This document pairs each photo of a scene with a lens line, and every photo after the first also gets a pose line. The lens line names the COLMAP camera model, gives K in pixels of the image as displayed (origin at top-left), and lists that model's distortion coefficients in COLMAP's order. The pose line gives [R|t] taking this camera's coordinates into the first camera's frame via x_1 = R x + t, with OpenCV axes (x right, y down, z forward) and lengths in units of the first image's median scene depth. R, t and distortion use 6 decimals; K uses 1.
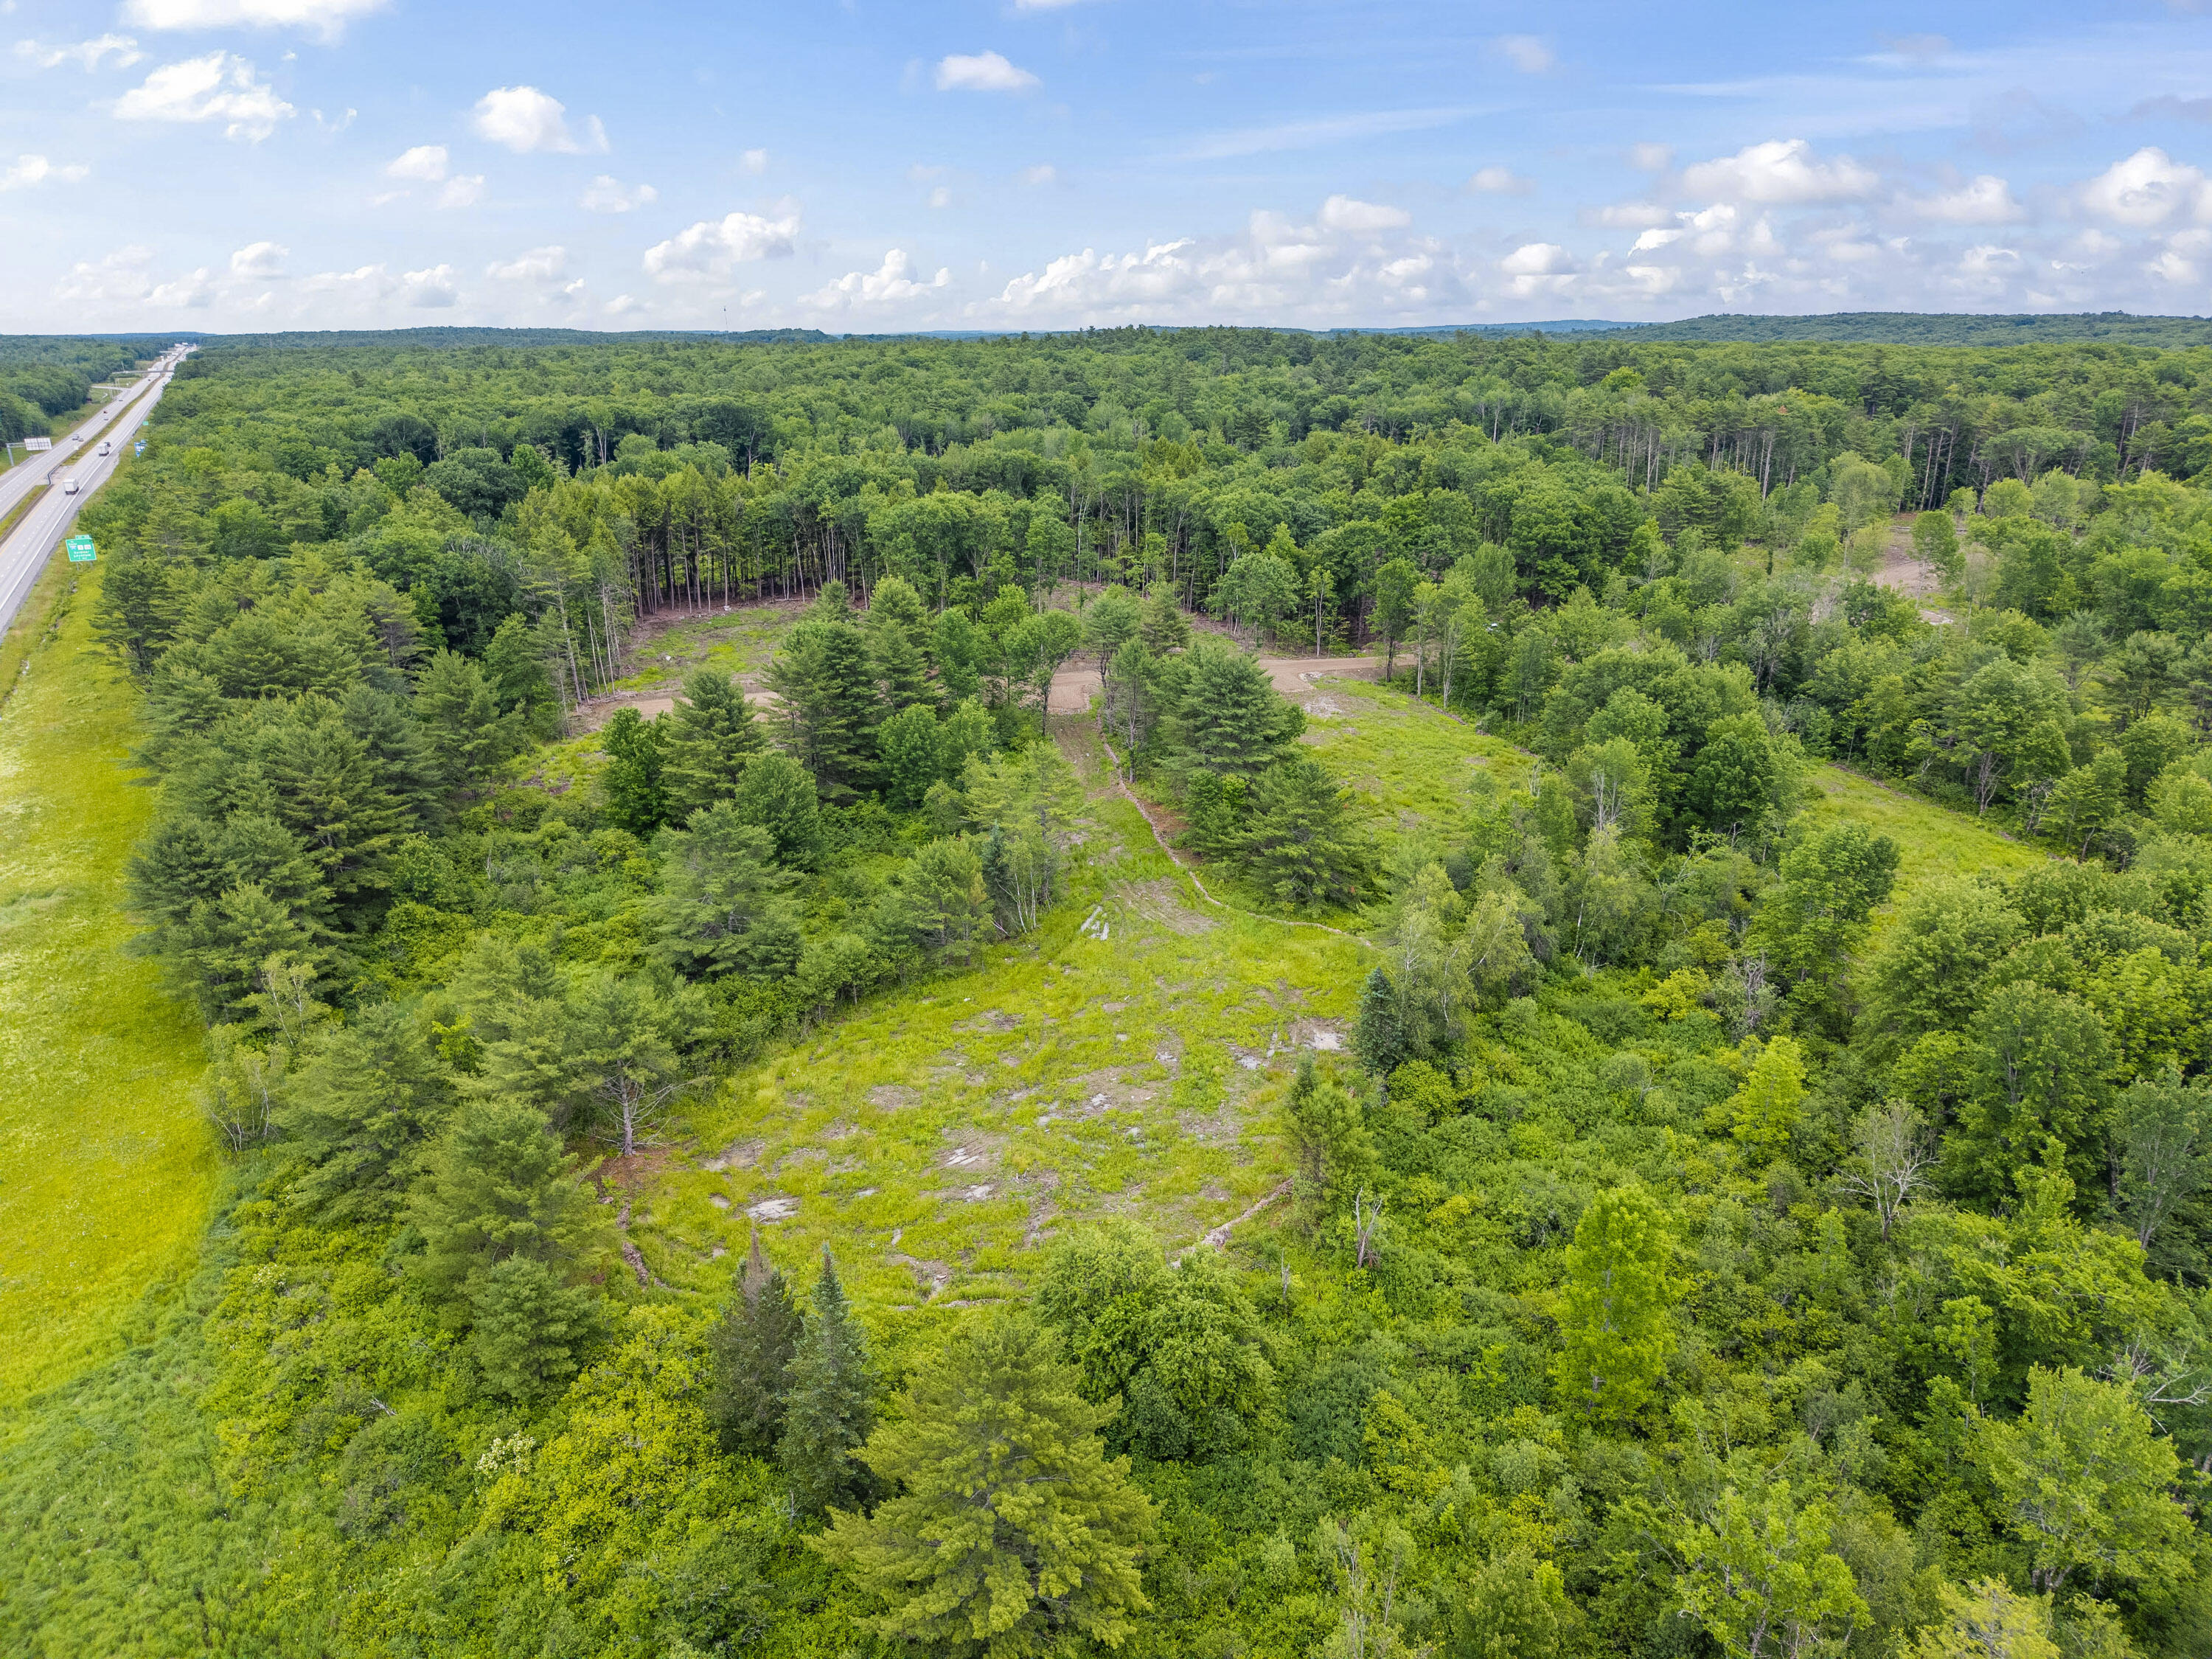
lens RADIAL K [[1476.2, 0, 1099.4], [0, 1476.2, 826.5], [0, 0, 1]] dist [0.027091, -0.026321]
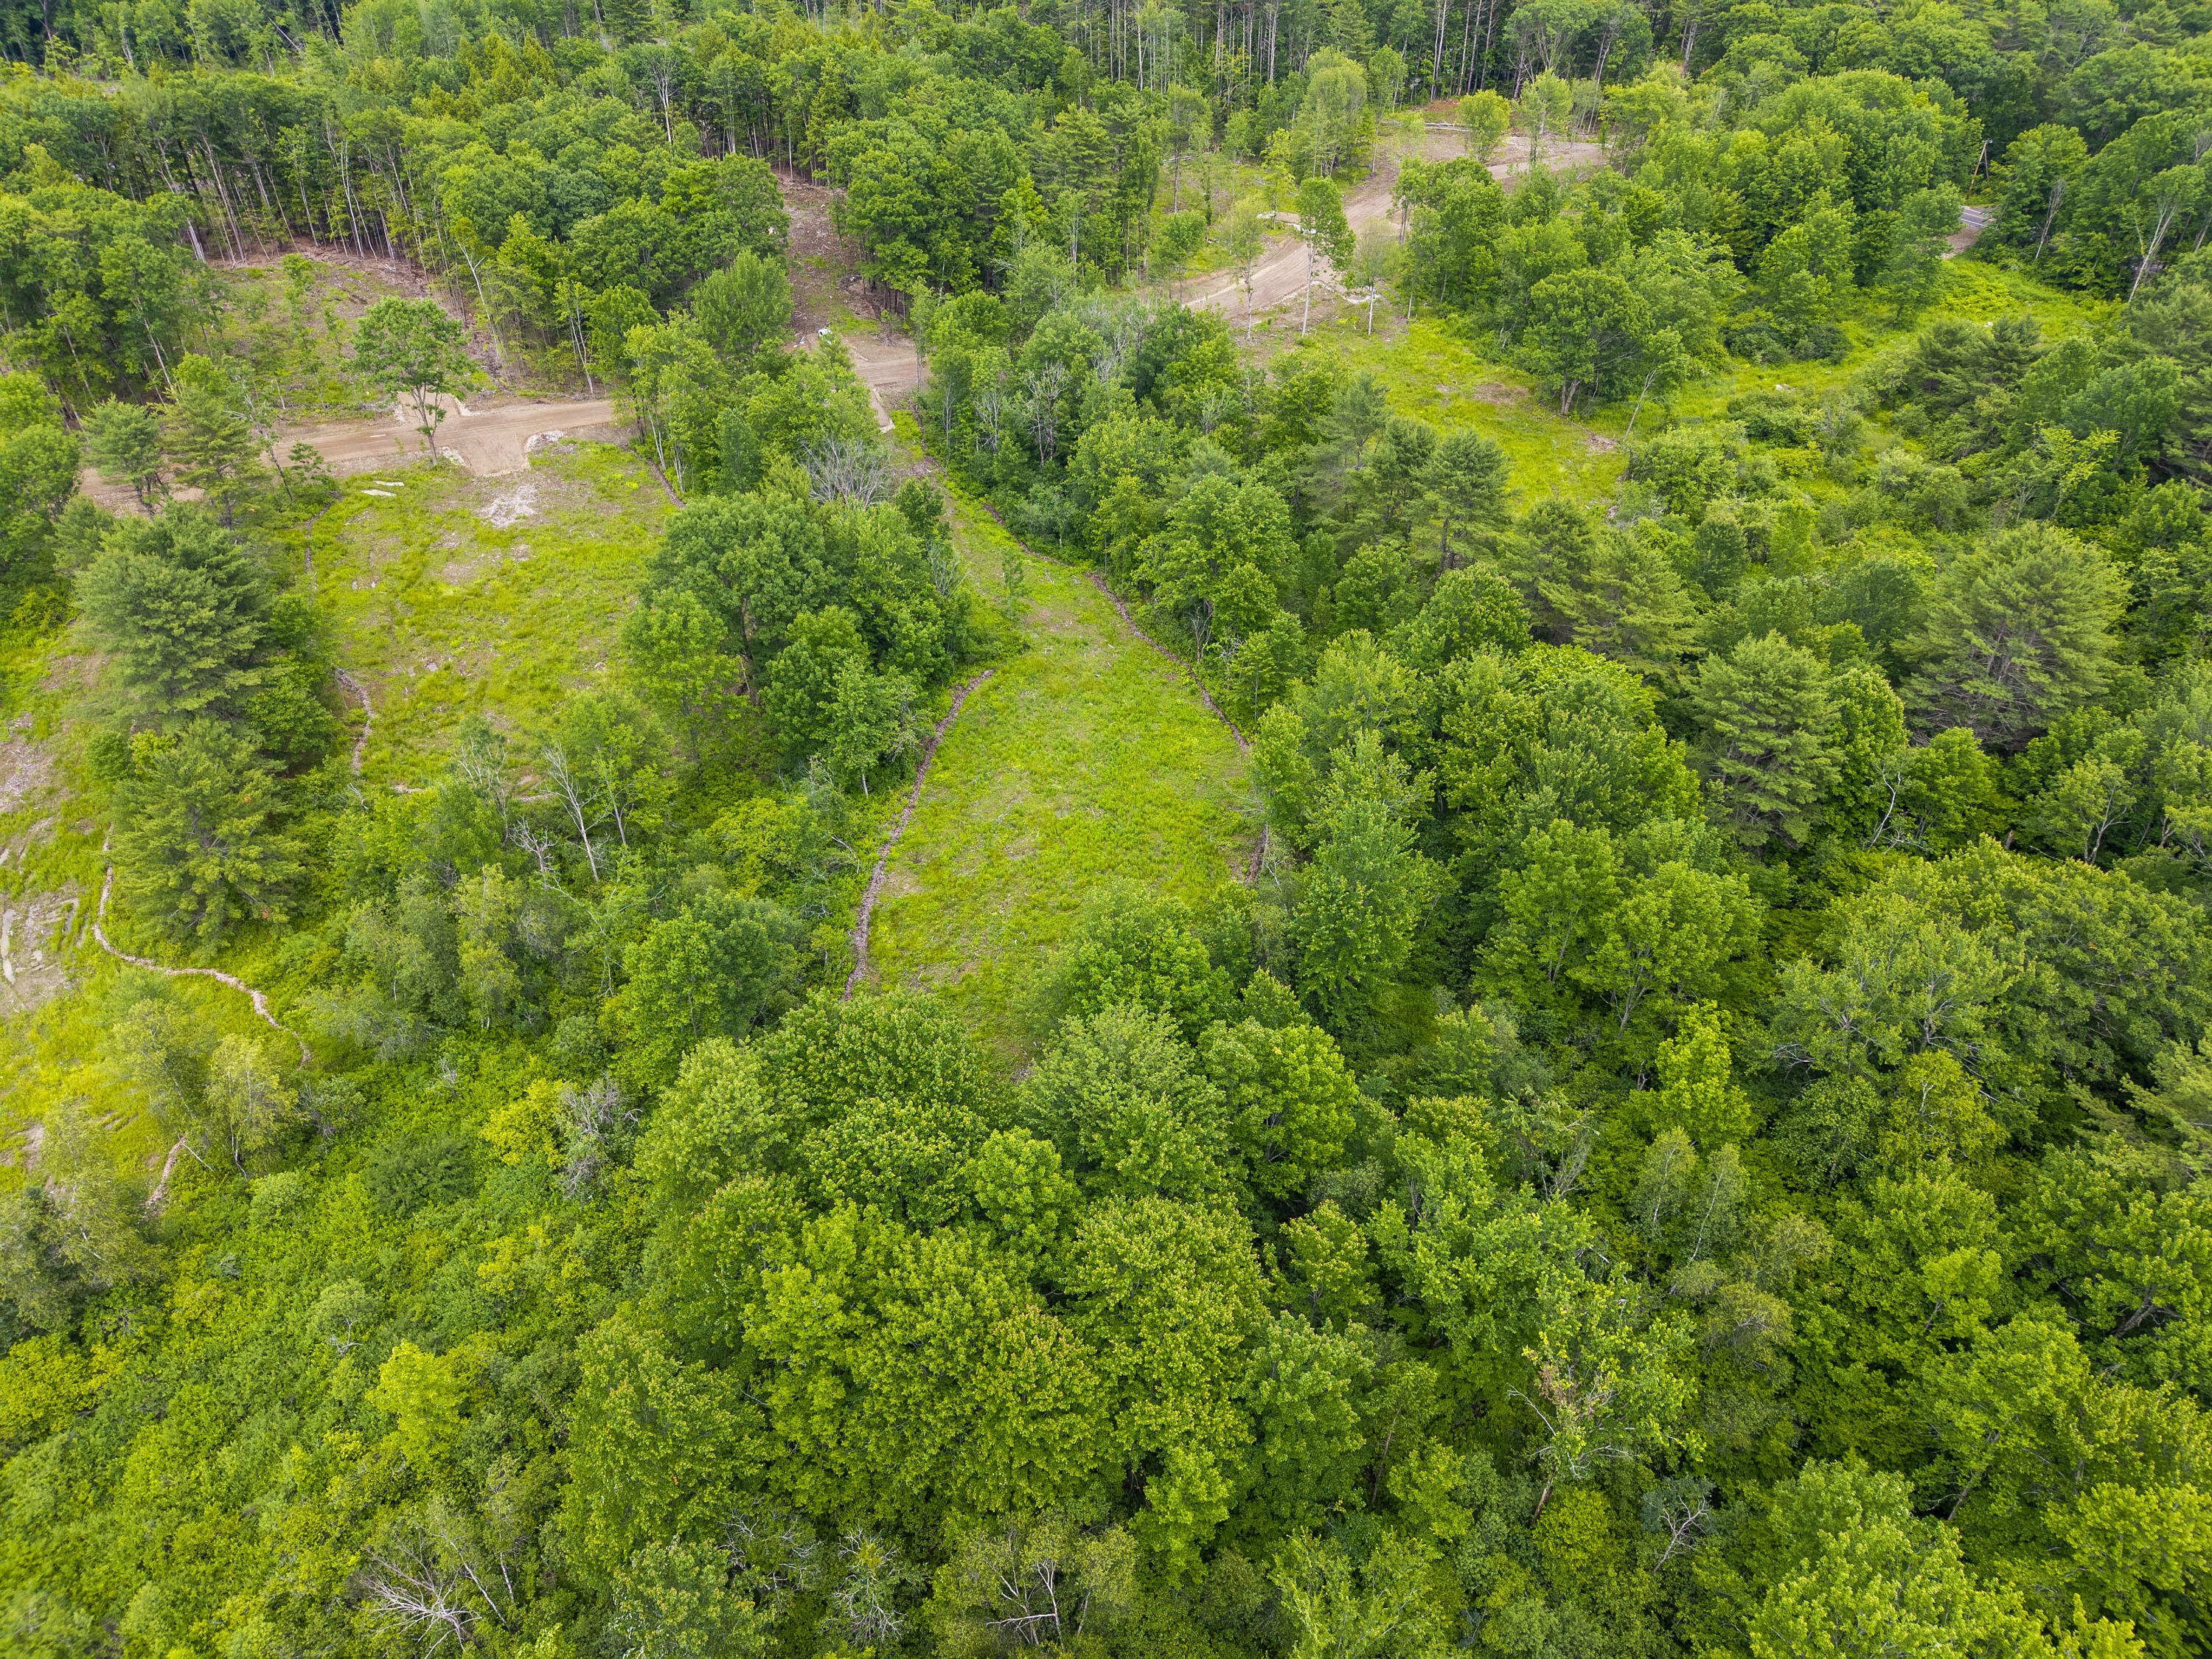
lens RADIAL K [[1505.2, 0, 1080.7], [0, 1505.2, 827.7], [0, 0, 1]] dist [0.023892, -0.023389]
pose [[0.986801, -0.093654, 0.132111, 0.394162], [0.051198, 0.954389, 0.294144, -0.166675], [-0.153634, -0.283497, 0.946587, 0.177498]]
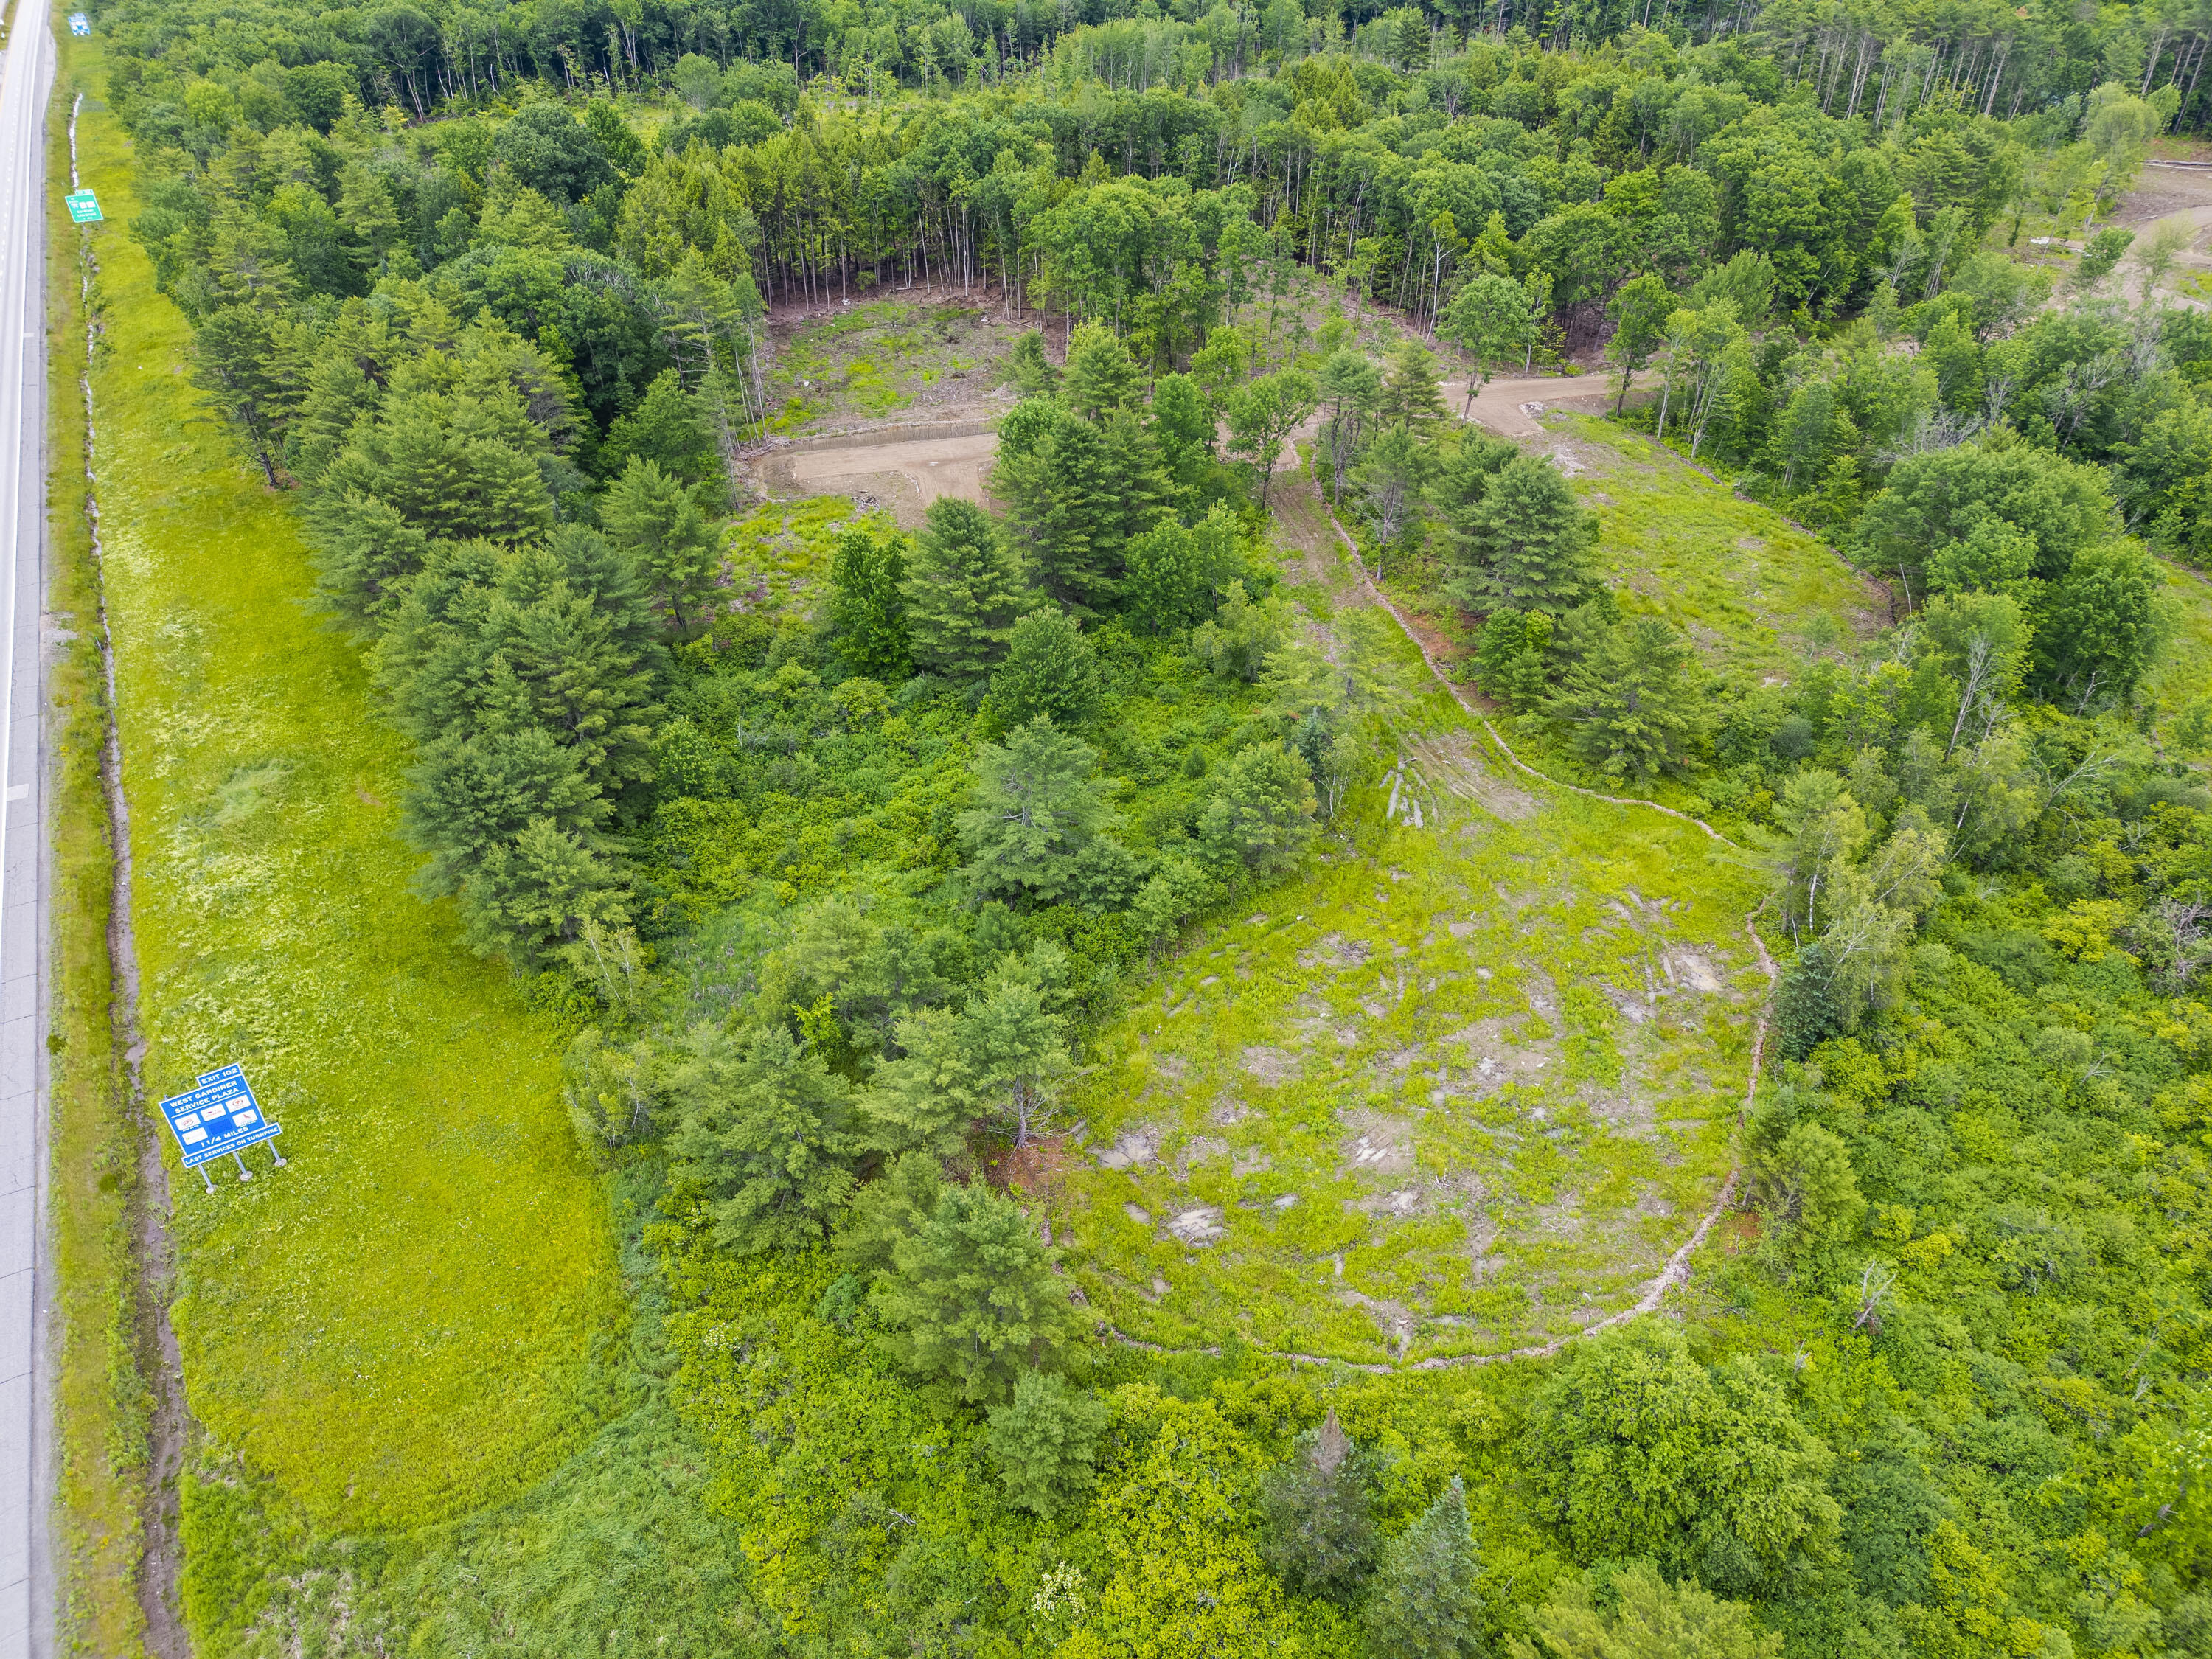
lens RADIAL K [[1476.2, 0, 1099.4], [0, 1476.2, 826.5], [0, 0, 1]] dist [0.027091, -0.026321]
pose [[0.999981, -0.005556, 0.002530, -0.162159], [0.004622, 0.959753, 0.280809, -0.148518], [-0.003989, -0.280792, 0.959760, 0.086258]]
